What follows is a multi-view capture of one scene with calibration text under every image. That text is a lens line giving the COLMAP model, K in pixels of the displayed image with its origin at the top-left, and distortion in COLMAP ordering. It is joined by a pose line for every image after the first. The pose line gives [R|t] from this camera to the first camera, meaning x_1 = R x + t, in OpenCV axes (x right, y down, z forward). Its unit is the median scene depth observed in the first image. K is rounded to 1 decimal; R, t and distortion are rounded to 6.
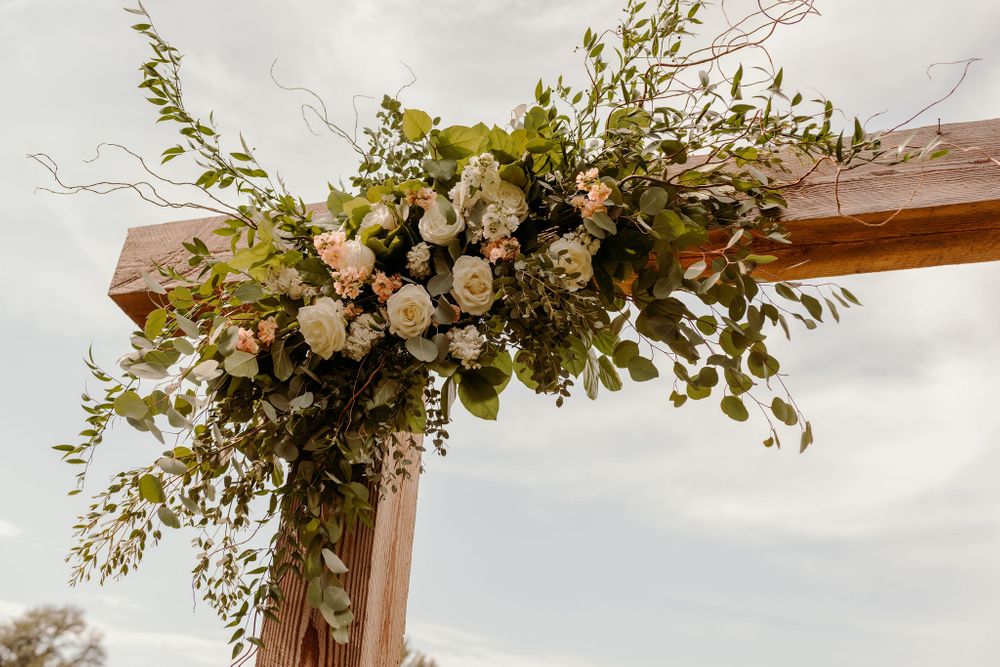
lens RADIAL K [[968.7, 0, 500.0], [0, 968.7, 333.5], [0, 0, 1]] dist [0.001342, -0.009185]
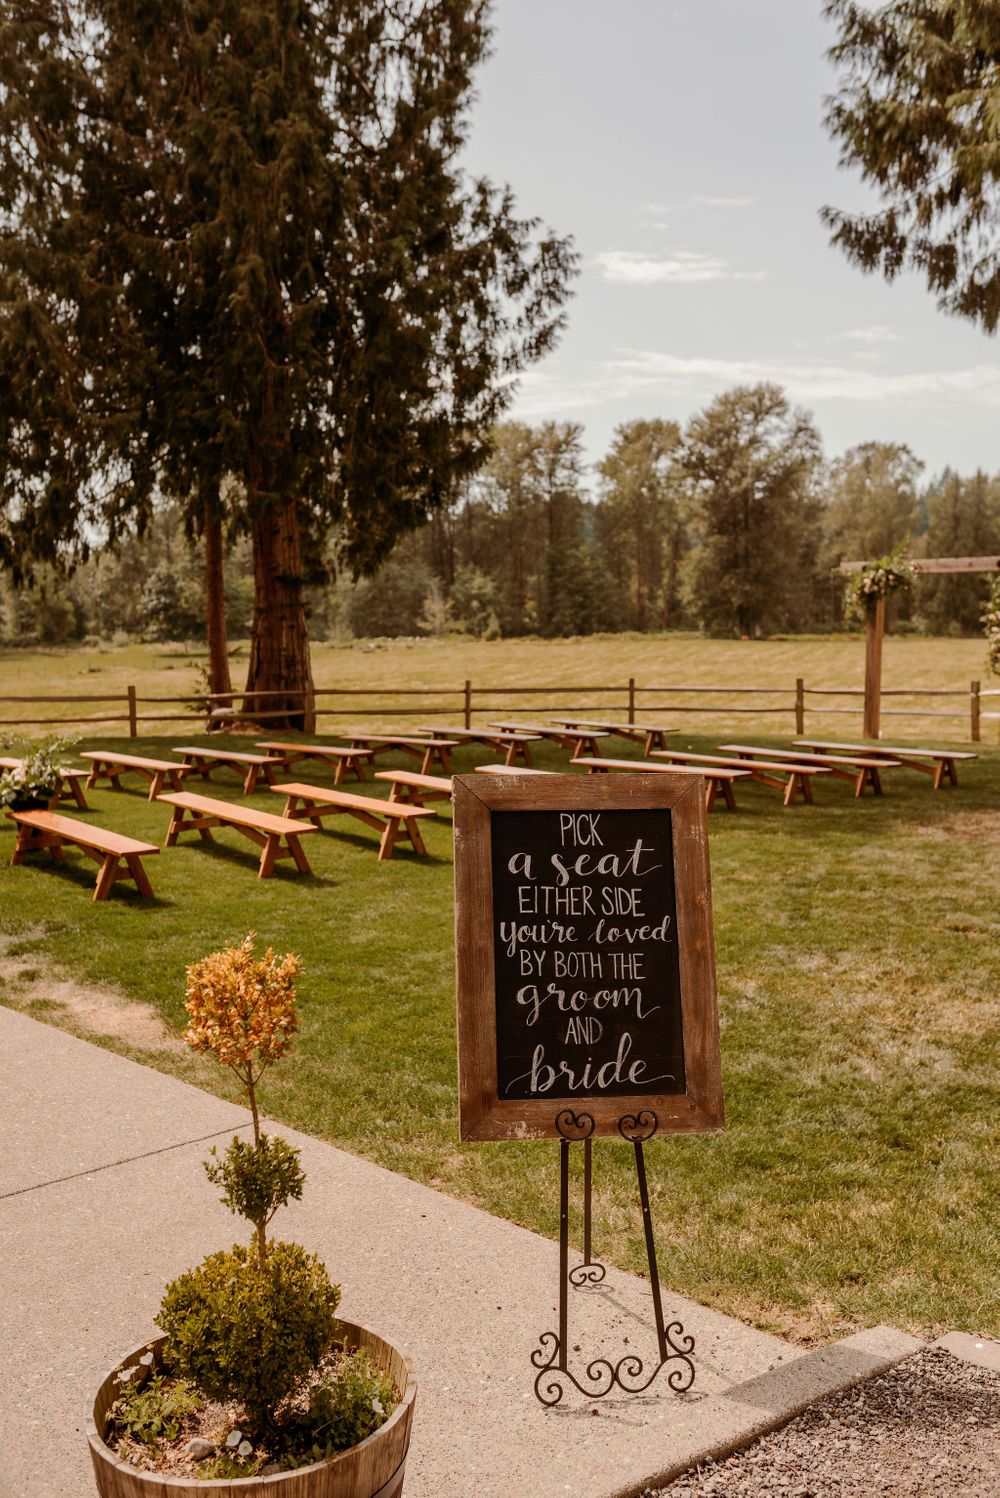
lens RADIAL K [[1451.1, 0, 500.0], [0, 1451.1, 749.0], [0, 0, 1]] dist [0.001342, -0.009185]
pose [[0.827866, -0.012302, -0.560791, 0.047137], [0.309198, 0.844162, 0.437935, -0.059397], [0.468011, -0.535947, 0.702656, -0.112660]]
